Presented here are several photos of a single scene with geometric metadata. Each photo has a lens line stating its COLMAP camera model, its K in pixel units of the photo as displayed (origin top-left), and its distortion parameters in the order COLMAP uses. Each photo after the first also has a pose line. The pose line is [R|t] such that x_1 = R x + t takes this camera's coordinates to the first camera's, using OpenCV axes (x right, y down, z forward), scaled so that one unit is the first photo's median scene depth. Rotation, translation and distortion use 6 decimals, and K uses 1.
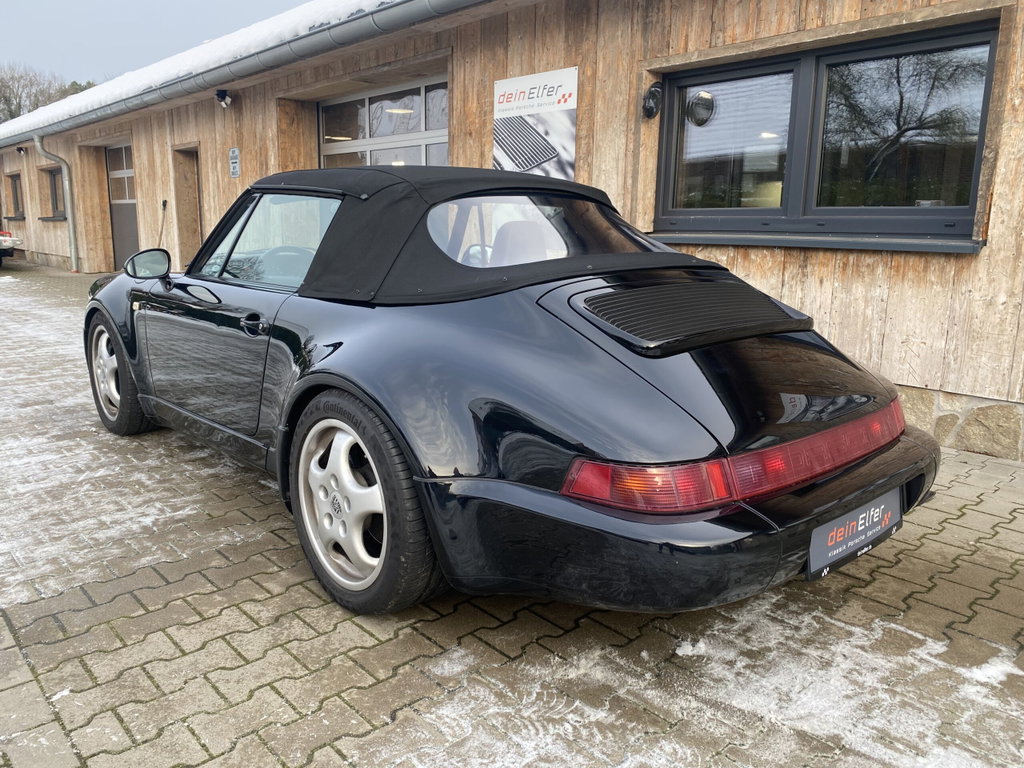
lens RADIAL K [[783.8, 0, 509.4], [0, 783.8, 381.4], [0, 0, 1]] dist [0.021492, -0.015743]
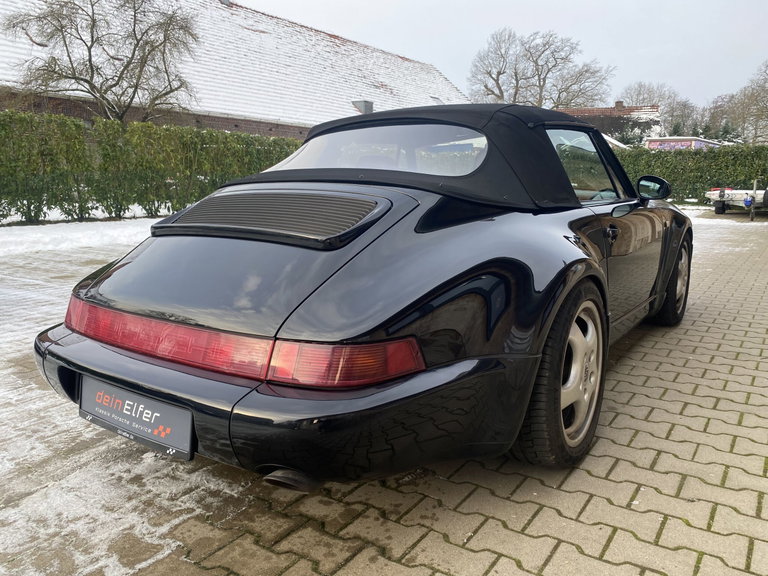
lens RADIAL K [[587.8, 0, 379.1], [0, 587.8, 288.0], [0, 0, 1]] dist [0.021492, -0.015743]
pose [[0.208801, 0.155716, -0.965482, 1.151870], [-0.187431, 0.975313, 0.116766, -0.124000], [0.959829, 0.156580, 0.232832, 1.013926]]
